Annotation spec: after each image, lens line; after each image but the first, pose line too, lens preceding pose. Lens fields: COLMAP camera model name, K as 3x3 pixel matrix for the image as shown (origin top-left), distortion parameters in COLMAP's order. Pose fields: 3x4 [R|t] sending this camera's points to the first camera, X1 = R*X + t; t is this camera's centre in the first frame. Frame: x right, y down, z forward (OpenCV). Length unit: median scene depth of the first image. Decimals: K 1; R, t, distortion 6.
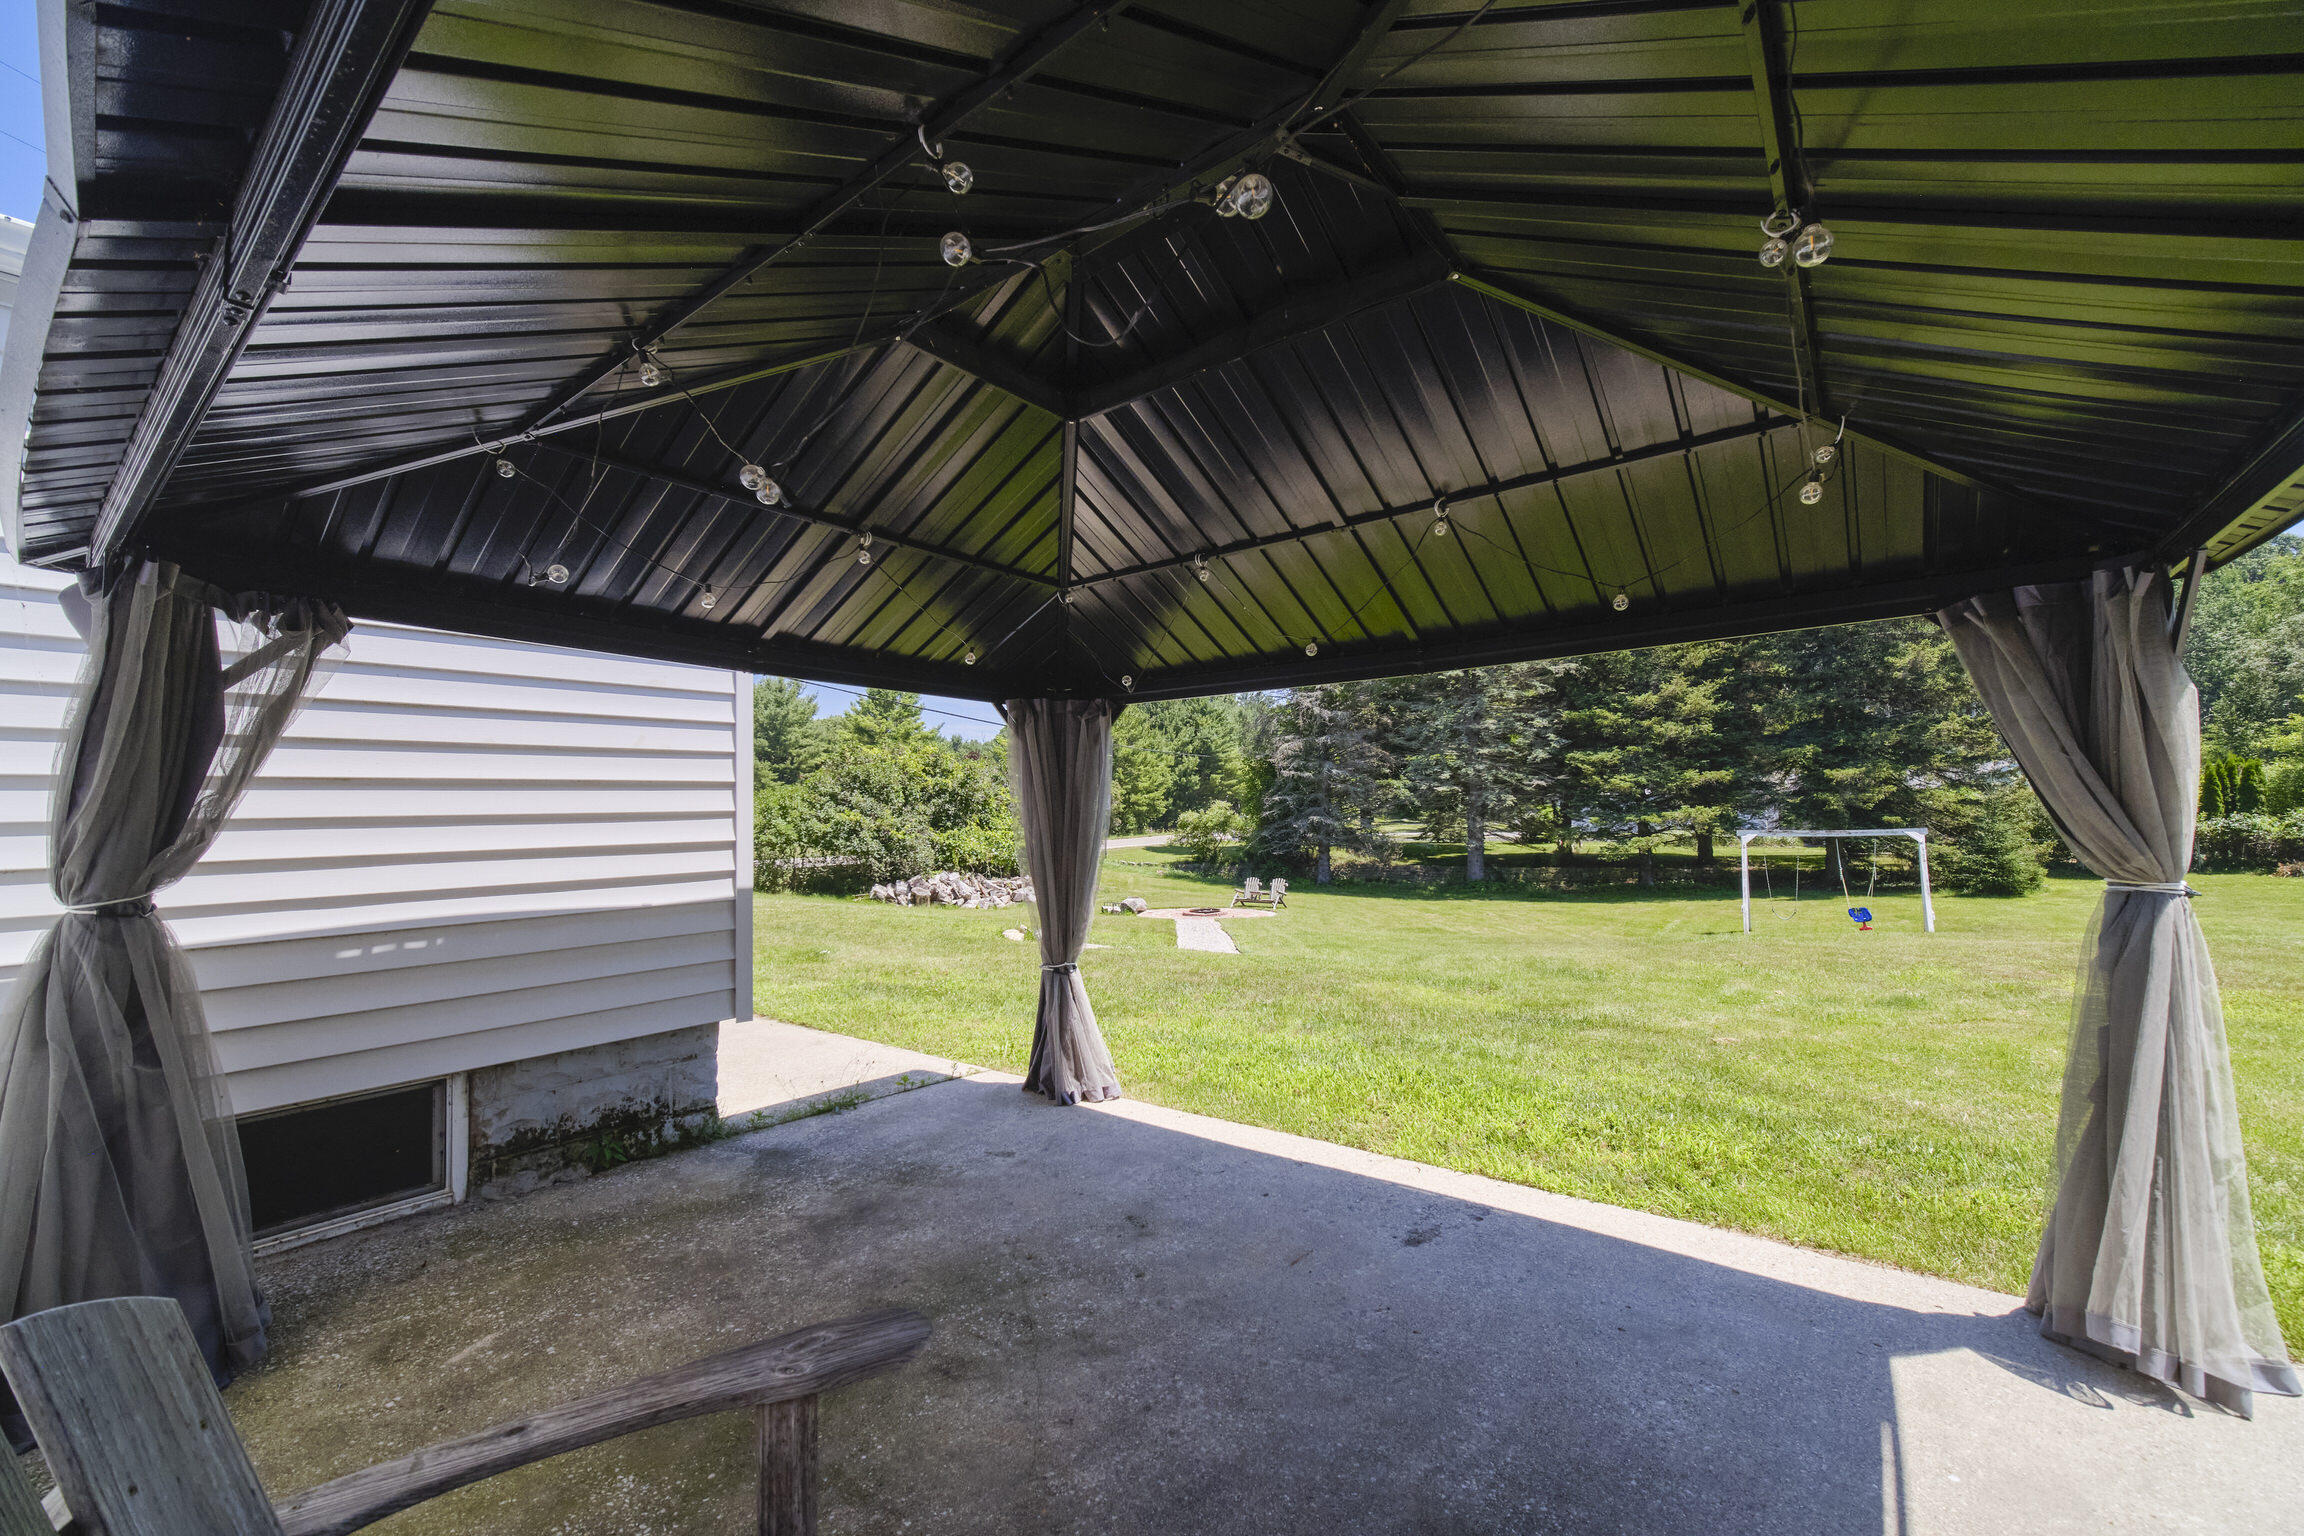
lens RADIAL K [[929.1, 0, 1163.7], [0, 929.1, 779.0], [0, 0, 1]] dist [0.009391, 0.000606]
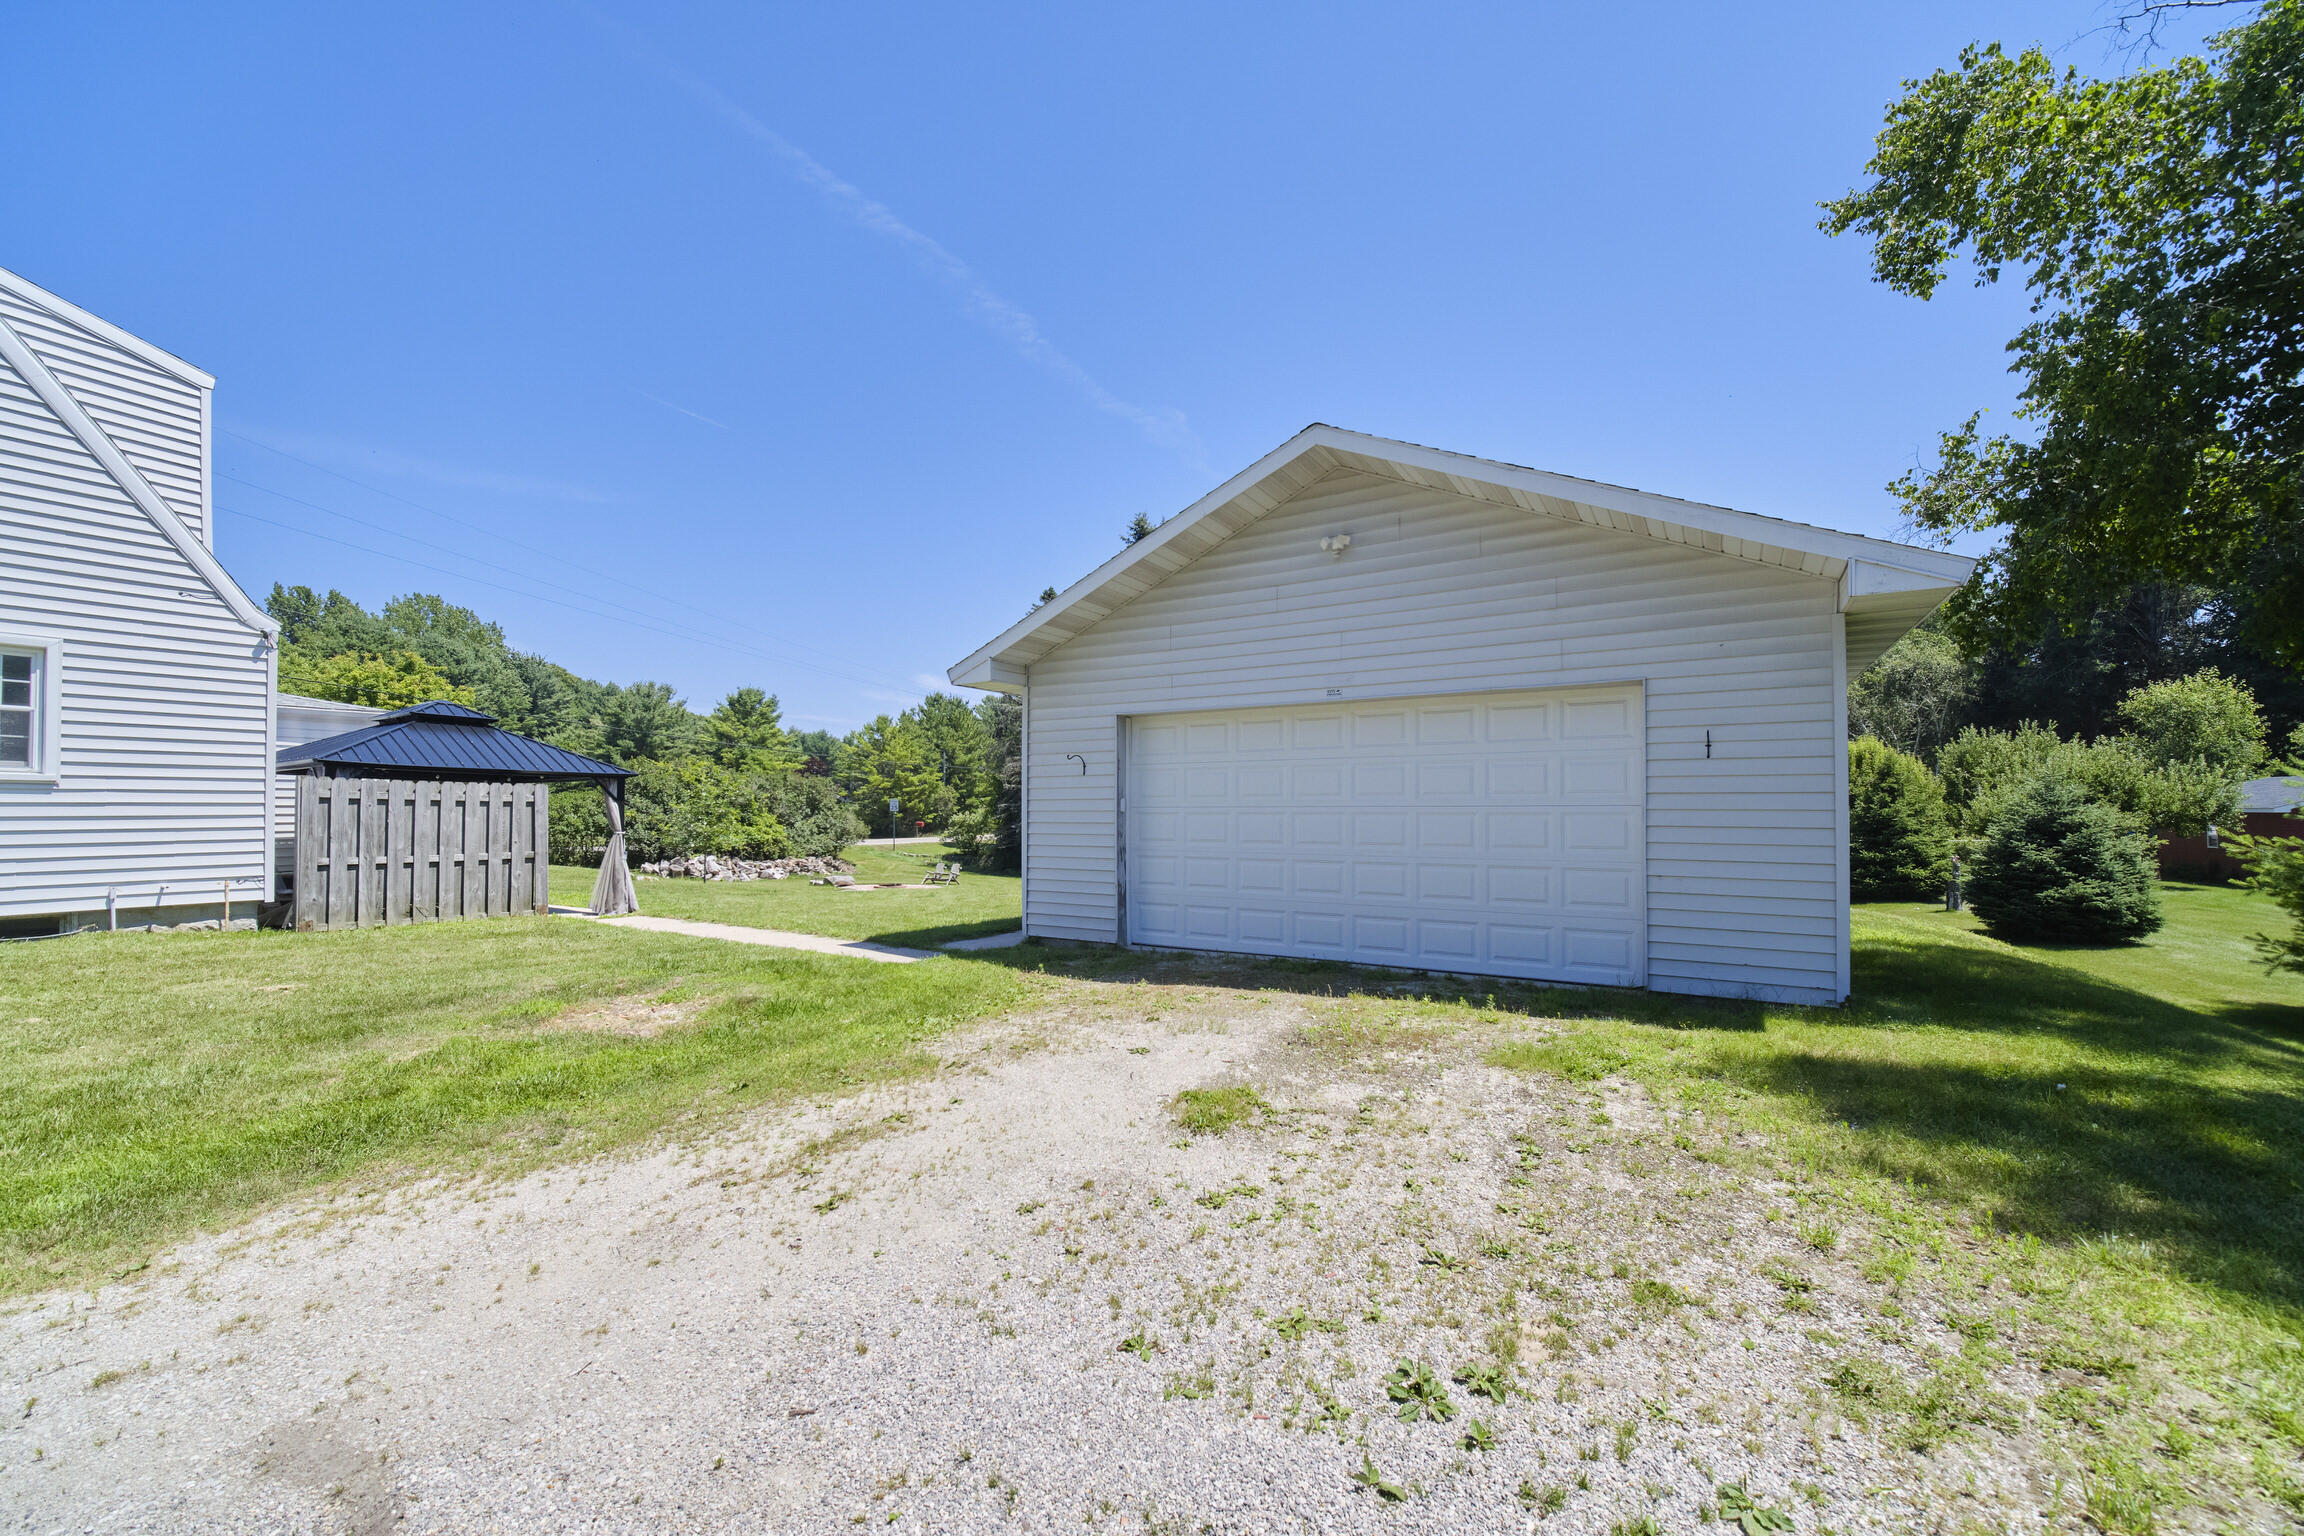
lens RADIAL K [[929.1, 0, 1152.5], [0, 929.1, 786.1], [0, 0, 1]] dist [0.009391, 0.000606]
pose [[0.997437, 0.020964, 0.068414, 0.286012], [-0.021324, 0.999762, 0.004544, -0.019025], [-0.068303, -0.005991, 0.997647, -0.359908]]
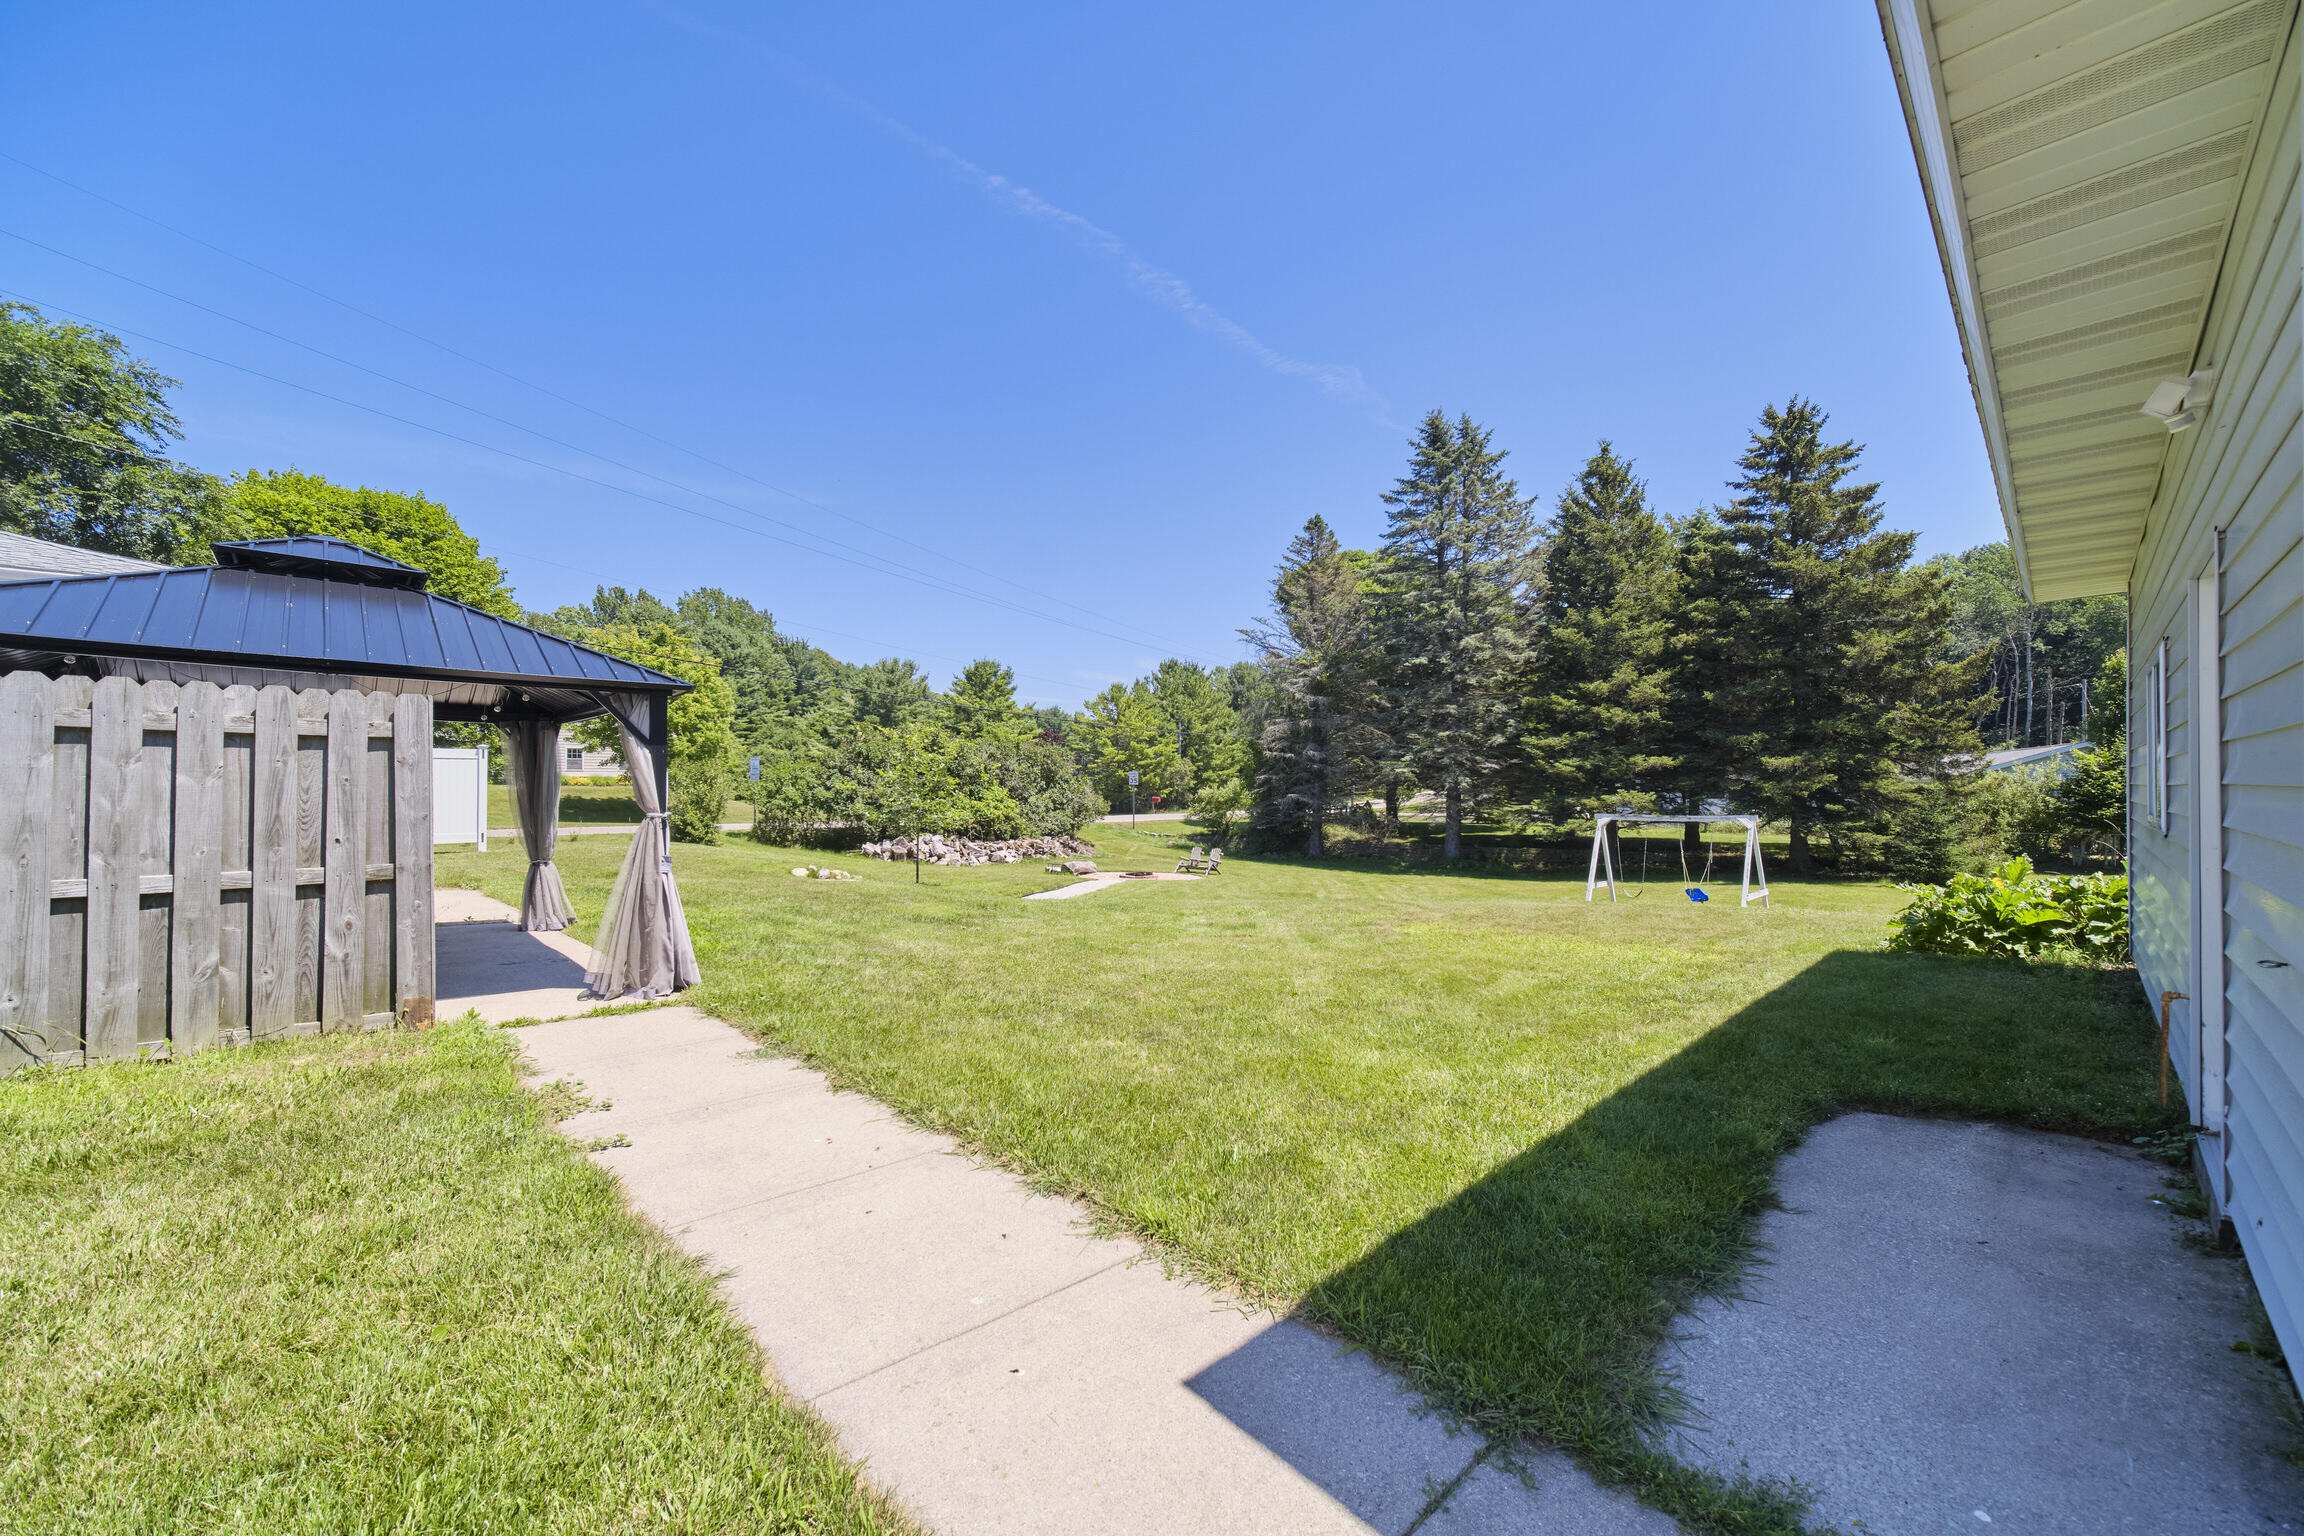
lens RADIAL K [[929.1, 0, 1155.7], [0, 929.1, 770.0], [0, 0, 1]] dist [0.009391, 0.000606]
pose [[0.986384, 0.015497, -0.163724, 0.209320], [-0.012849, 0.999769, 0.017218, -0.004905], [0.163953, -0.014880, 0.986356, -0.100513]]
